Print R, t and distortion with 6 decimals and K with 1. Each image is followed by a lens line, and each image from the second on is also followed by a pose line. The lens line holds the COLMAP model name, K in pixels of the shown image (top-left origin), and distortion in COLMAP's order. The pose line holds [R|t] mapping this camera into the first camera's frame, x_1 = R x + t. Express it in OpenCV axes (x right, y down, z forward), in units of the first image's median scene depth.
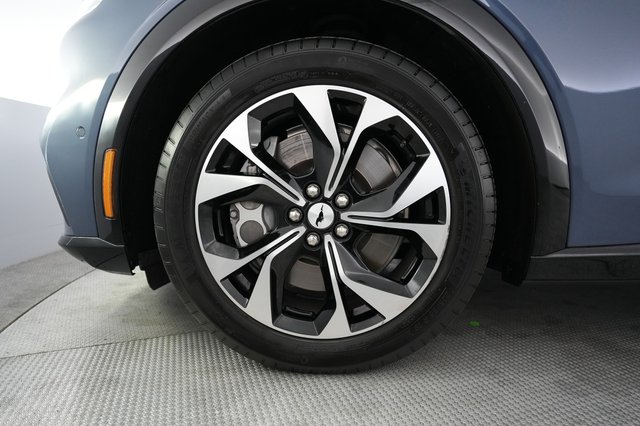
lens RADIAL K [[371.4, 0, 319.4], [0, 371.4, 211.8], [0, 0, 1]] dist [-0.001563, 0.000560]
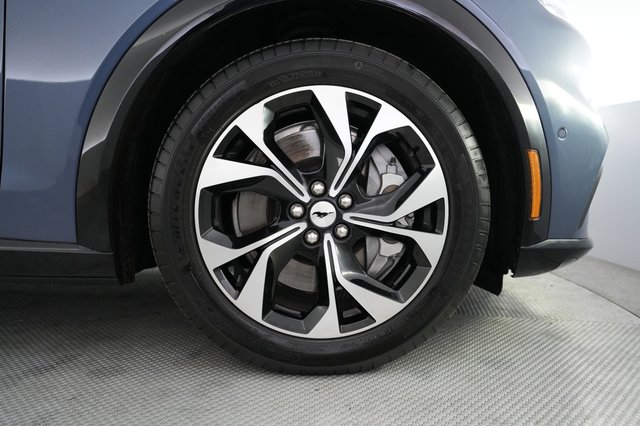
lens RADIAL K [[477.3, 0, 321.8], [0, 477.3, 208.9], [0, 0, 1]] dist [0.006187, -0.000054]
pose [[0.985062, 0.106714, 0.135147, -0.176266], [-0.103496, 0.994158, -0.030641, 0.037228], [-0.137628, 0.016196, 0.990352, -0.273914]]
